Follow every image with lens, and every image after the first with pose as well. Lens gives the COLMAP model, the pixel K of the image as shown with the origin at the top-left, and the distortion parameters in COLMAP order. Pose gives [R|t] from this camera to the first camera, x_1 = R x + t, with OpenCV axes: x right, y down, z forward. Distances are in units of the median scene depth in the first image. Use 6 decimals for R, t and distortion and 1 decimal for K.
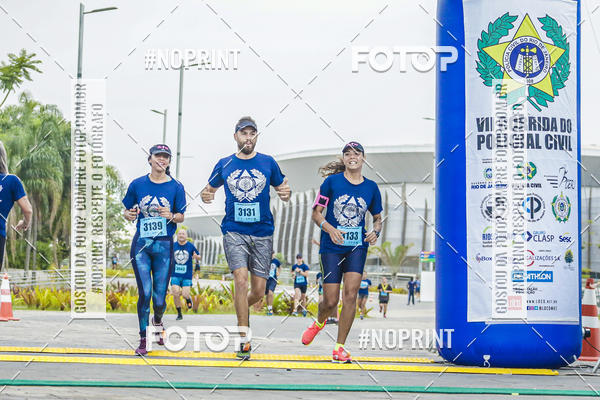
lens RADIAL K [[3281.0, 0, 299.2], [0, 3281.0, 247.1], [0, 0, 1]] dist [0.455771, -6.860517]
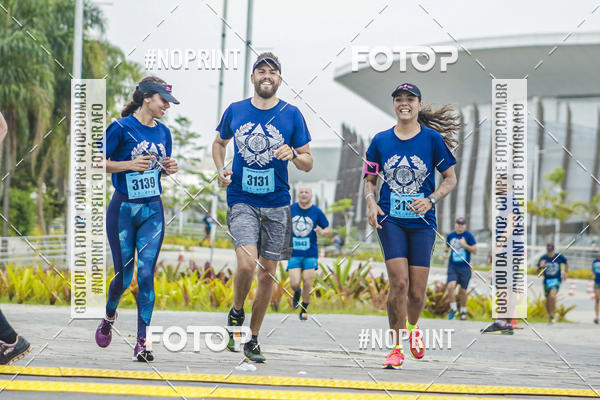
lens RADIAL K [[4250.6, 0, 255.5], [0, 4250.6, 305.5], [0, 0, 1]] dist [0.997178, -1.745490]
pose [[0.999794, 0.009827, -0.017761, -0.021667], [-0.009480, 0.999764, 0.019526, 0.004006], [0.017949, -0.019354, 0.999652, 0.230644]]
